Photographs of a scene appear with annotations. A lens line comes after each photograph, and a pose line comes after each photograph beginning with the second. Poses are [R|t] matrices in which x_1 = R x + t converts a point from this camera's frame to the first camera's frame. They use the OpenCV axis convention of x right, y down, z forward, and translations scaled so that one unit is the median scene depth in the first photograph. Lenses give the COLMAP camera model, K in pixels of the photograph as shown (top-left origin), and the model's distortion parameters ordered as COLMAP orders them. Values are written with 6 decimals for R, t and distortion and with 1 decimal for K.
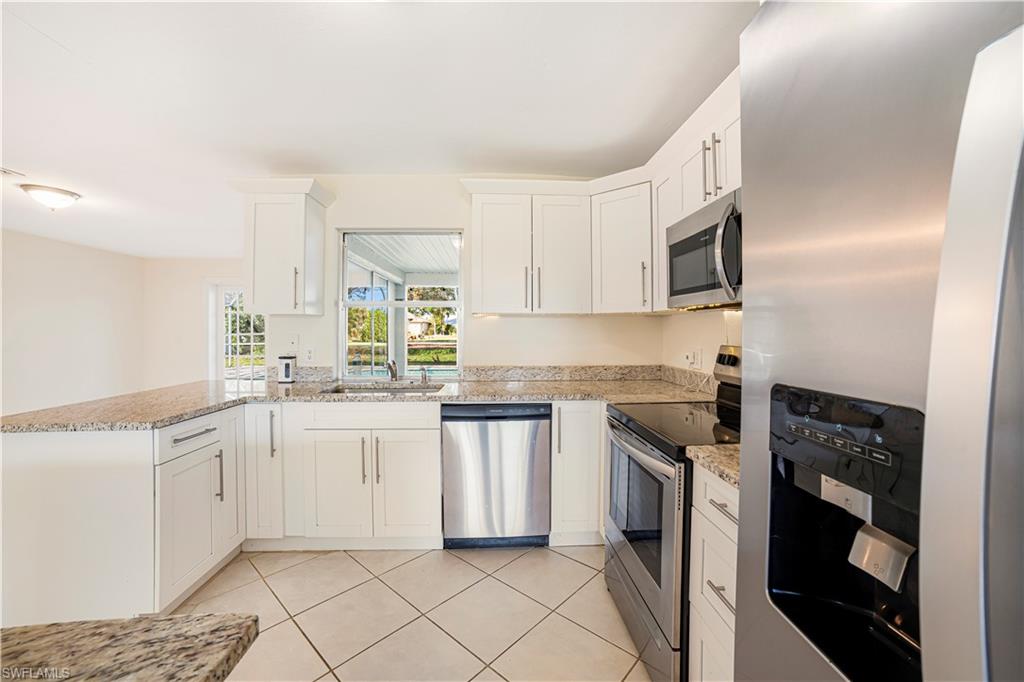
lens RADIAL K [[408.0, 0, 516.0], [0, 408.0, 328.3], [0, 0, 1]] dist [-0.085748, 0.033132]
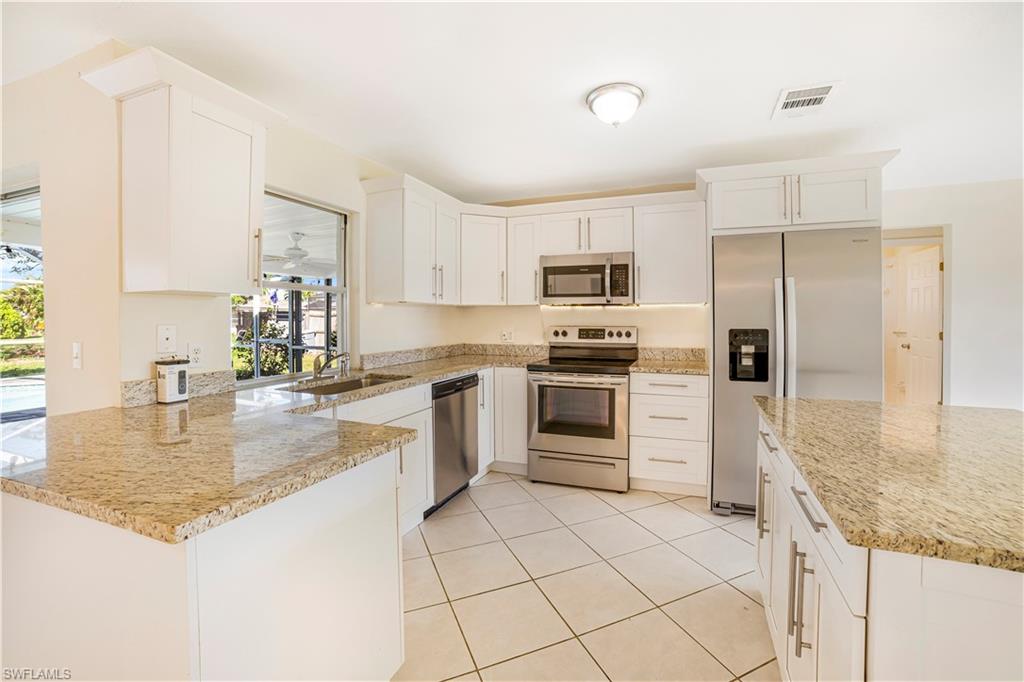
lens RADIAL K [[430.9, 0, 515.5], [0, 430.9, 321.5], [0, 0, 1]] dist [-0.097506, 0.034561]
pose [[0.423259, -0.008251, 0.905971, -1.103543], [0.002394, 0.999965, 0.007988, 0.007046], [-0.906005, -0.001212, 0.423264, 0.290844]]
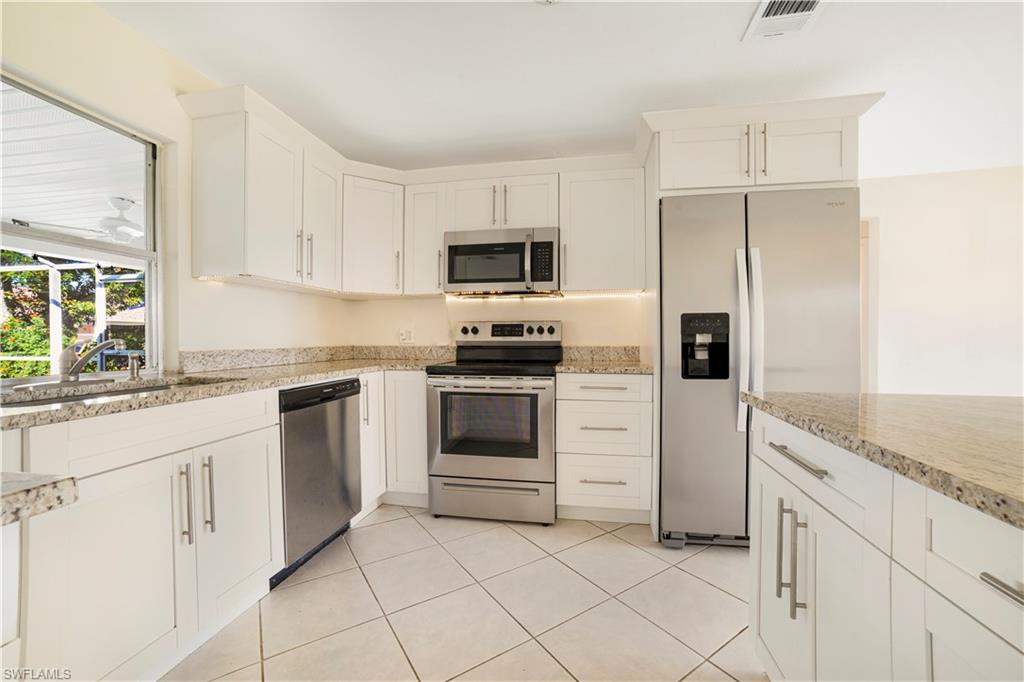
lens RADIAL K [[414.3, 0, 508.7], [0, 414.3, 341.3], [0, 0, 1]] dist [-0.089938, 0.034678]
pose [[0.248348, -0.009483, 0.968624, -0.773530], [0.001259, 0.999954, 0.009467, 0.086965], [-0.968670, -0.001131, 0.248349, 0.390139]]
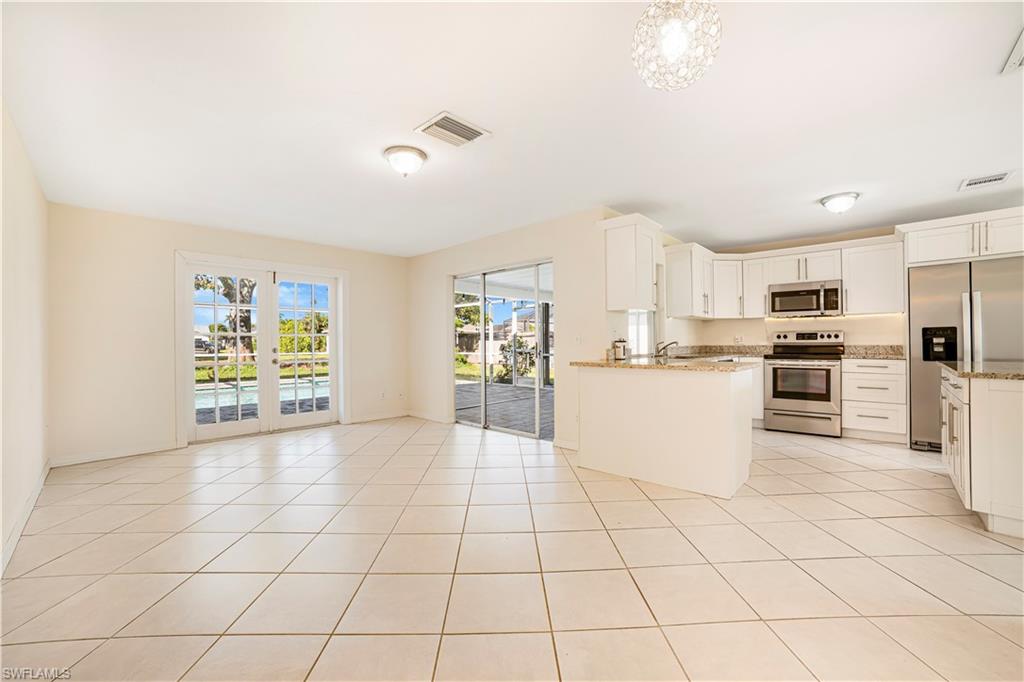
lens RADIAL K [[414.3, 0, 508.7], [0, 414.3, 341.3], [0, 0, 1]] dist [-0.089938, 0.034678]
pose [[0.725706, -0.003724, 0.687995, -2.202076], [0.006894, 0.999975, -0.001859, 0.085005], [-0.687971, 0.006092, 0.725713, 0.254120]]
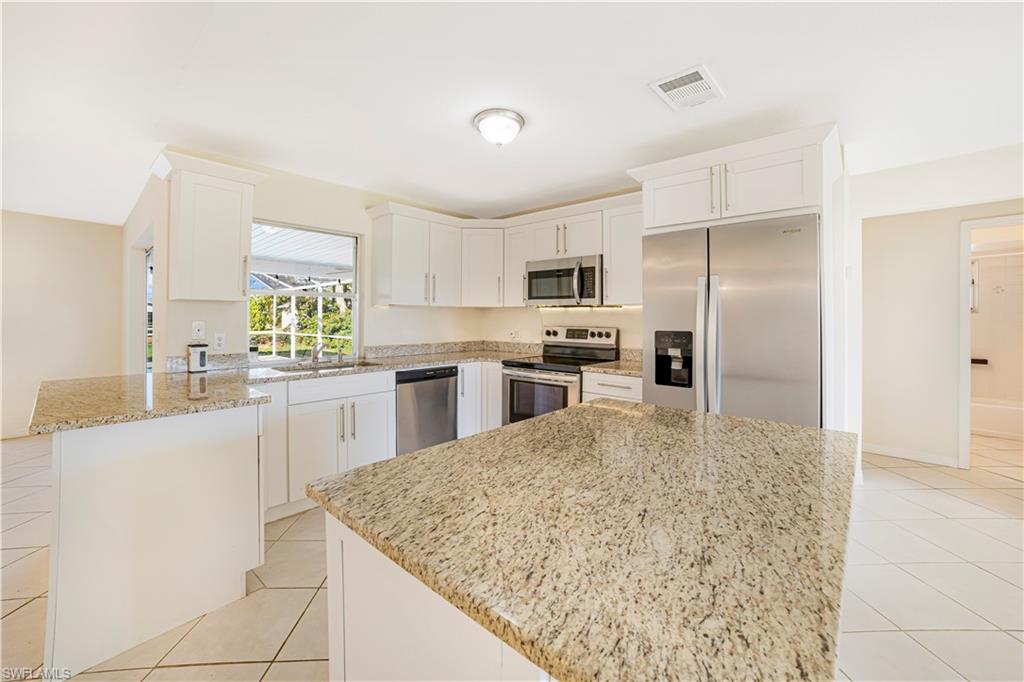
lens RADIAL K [[410.9, 0, 510.5], [0, 410.9, 317.2], [0, 0, 1]] dist [-0.086935, 0.039957]
pose [[0.707090, 0.004087, 0.707112, -0.852174], [-0.003940, 0.999991, -0.001841, 0.004976], [-0.707112, -0.001484, 0.707100, -0.231923]]
